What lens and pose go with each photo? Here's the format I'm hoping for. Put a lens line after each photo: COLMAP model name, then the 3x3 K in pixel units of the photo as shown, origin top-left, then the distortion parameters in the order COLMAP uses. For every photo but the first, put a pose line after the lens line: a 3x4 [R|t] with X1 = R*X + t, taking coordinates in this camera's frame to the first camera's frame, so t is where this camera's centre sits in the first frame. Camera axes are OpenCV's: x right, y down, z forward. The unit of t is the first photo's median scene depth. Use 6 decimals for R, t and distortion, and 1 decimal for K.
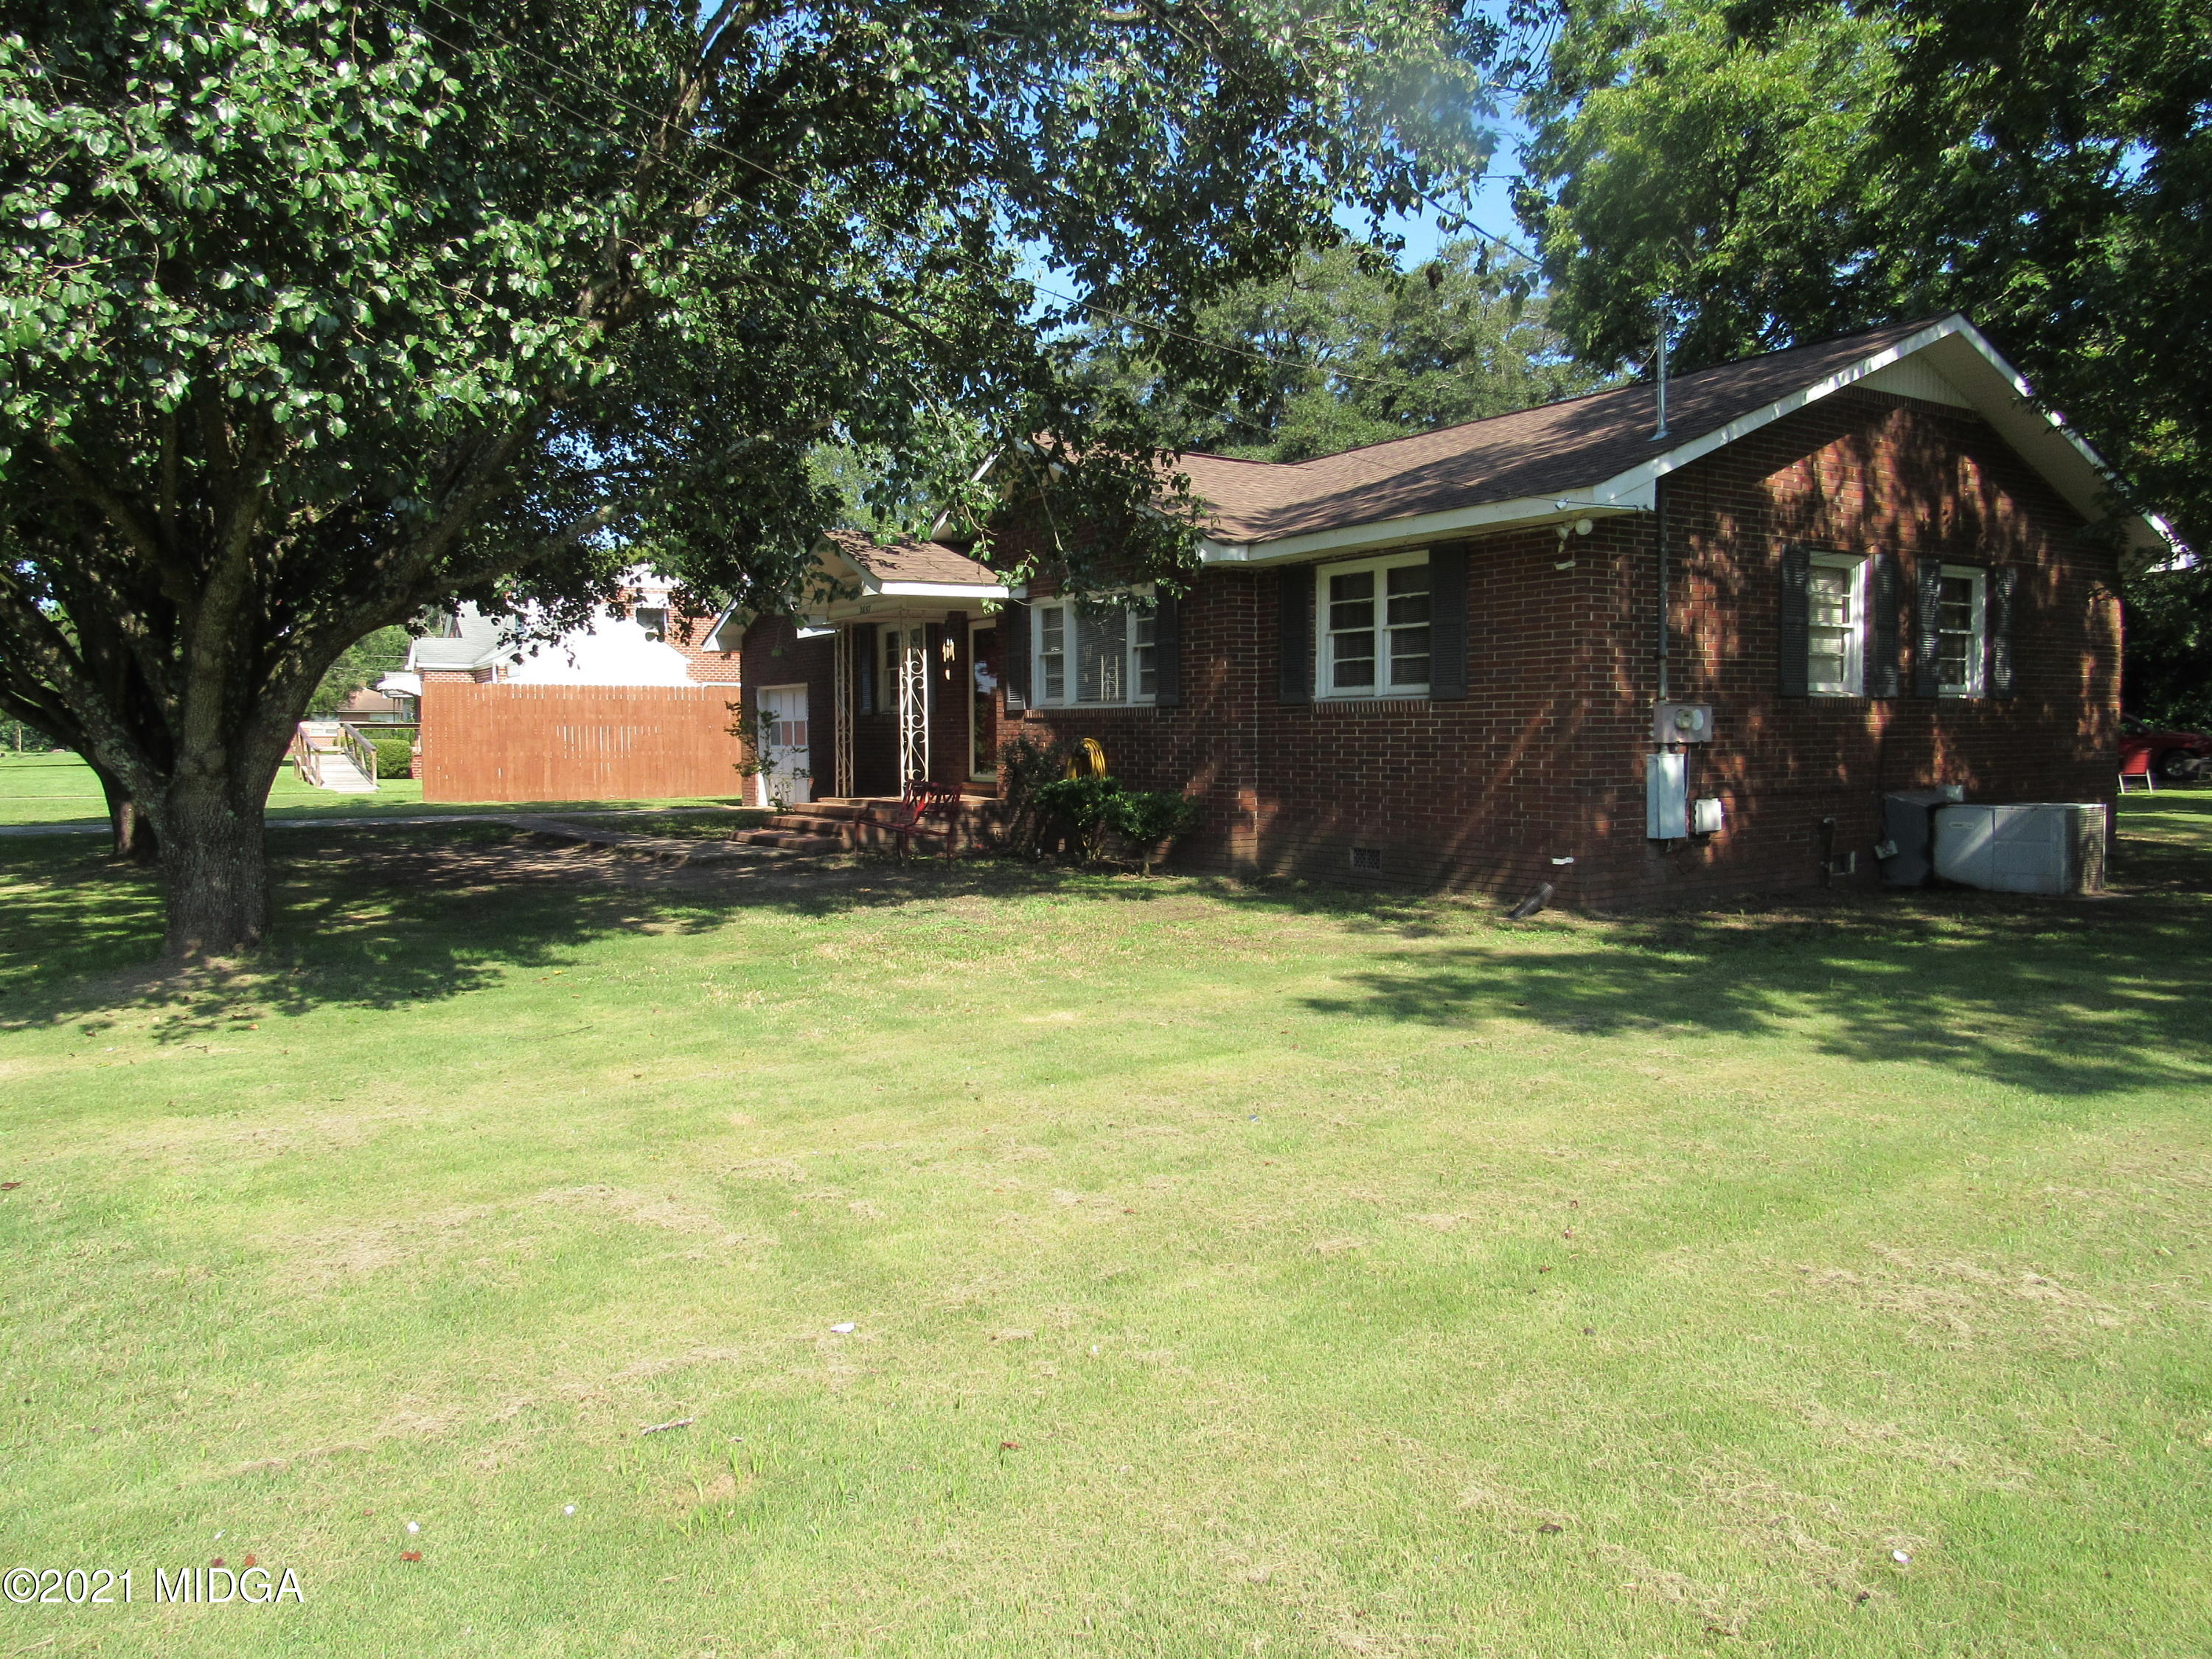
lens RADIAL K [[1576.5, 0, 1093.3], [0, 1576.5, 810.7], [0, 0, 1]] dist [-0.039788, 0.013184]
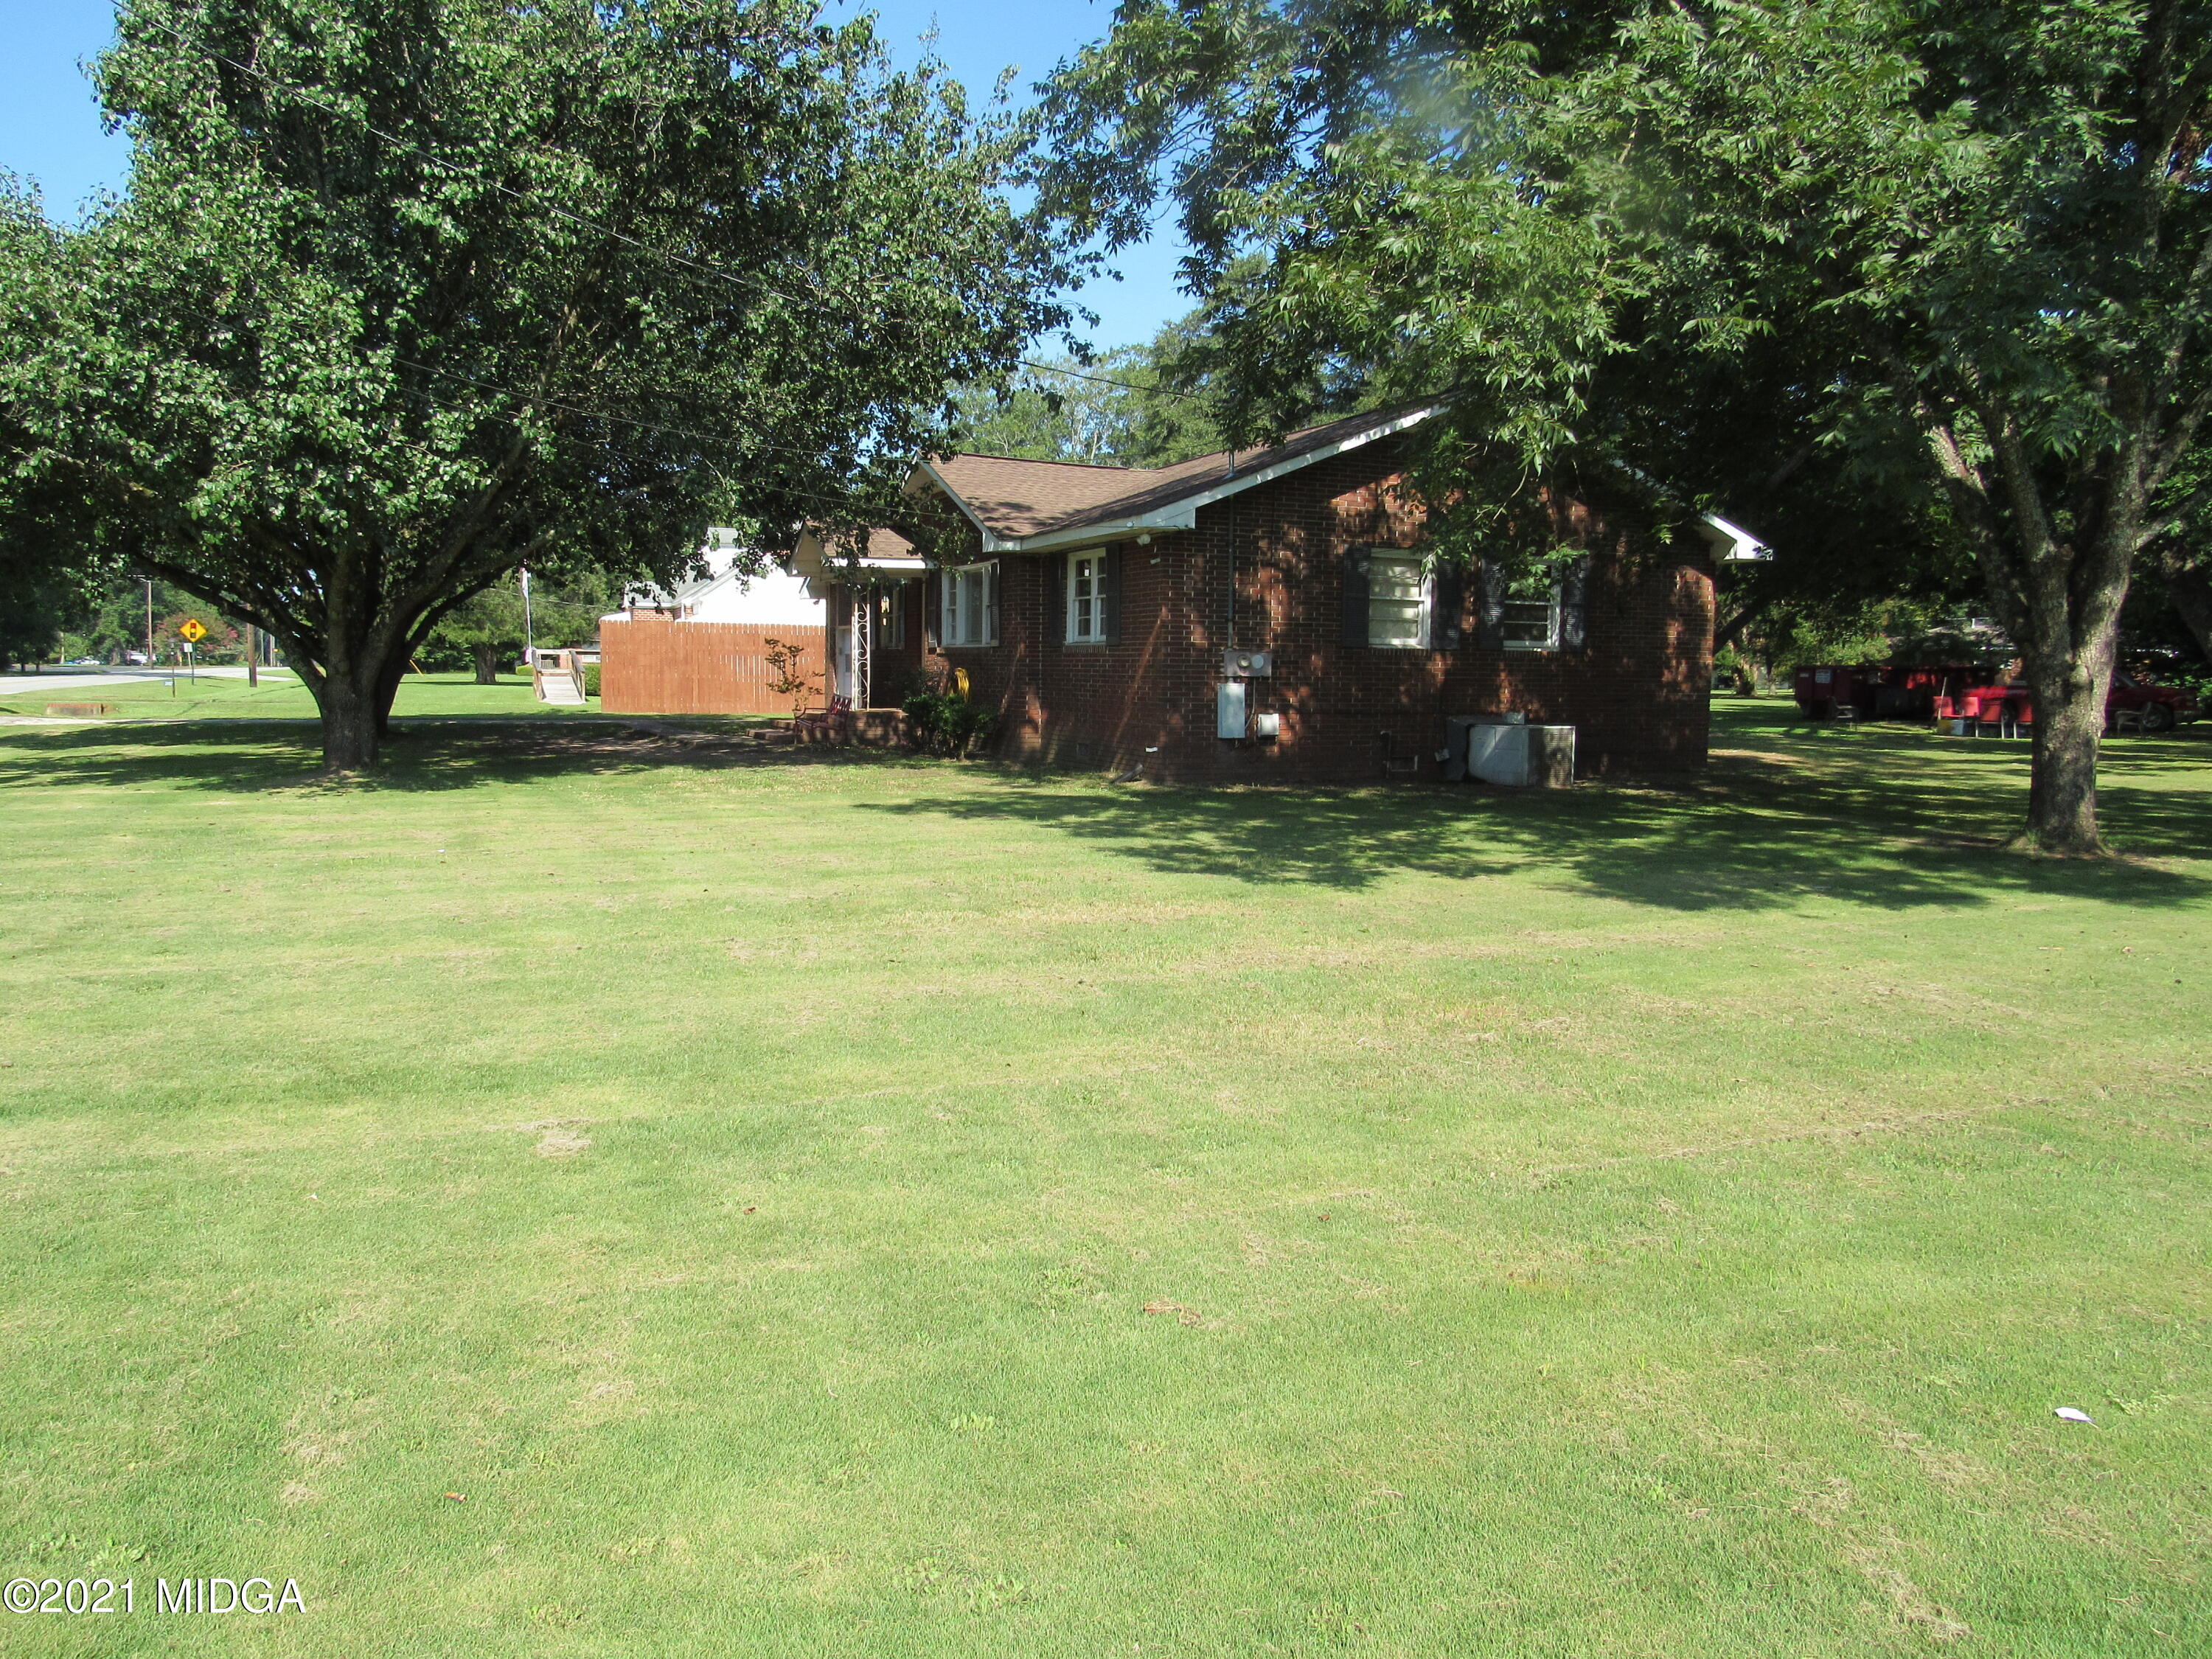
lens RADIAL K [[1576.5, 0, 1115.6], [0, 1576.5, 843.7], [0, 0, 1]] dist [-0.039788, 0.013184]
pose [[0.988828, 0.036416, -0.144546, 0.438483], [-0.027829, 0.997750, 0.060988, 0.027490], [0.146442, -0.056284, 0.987617, -0.510451]]
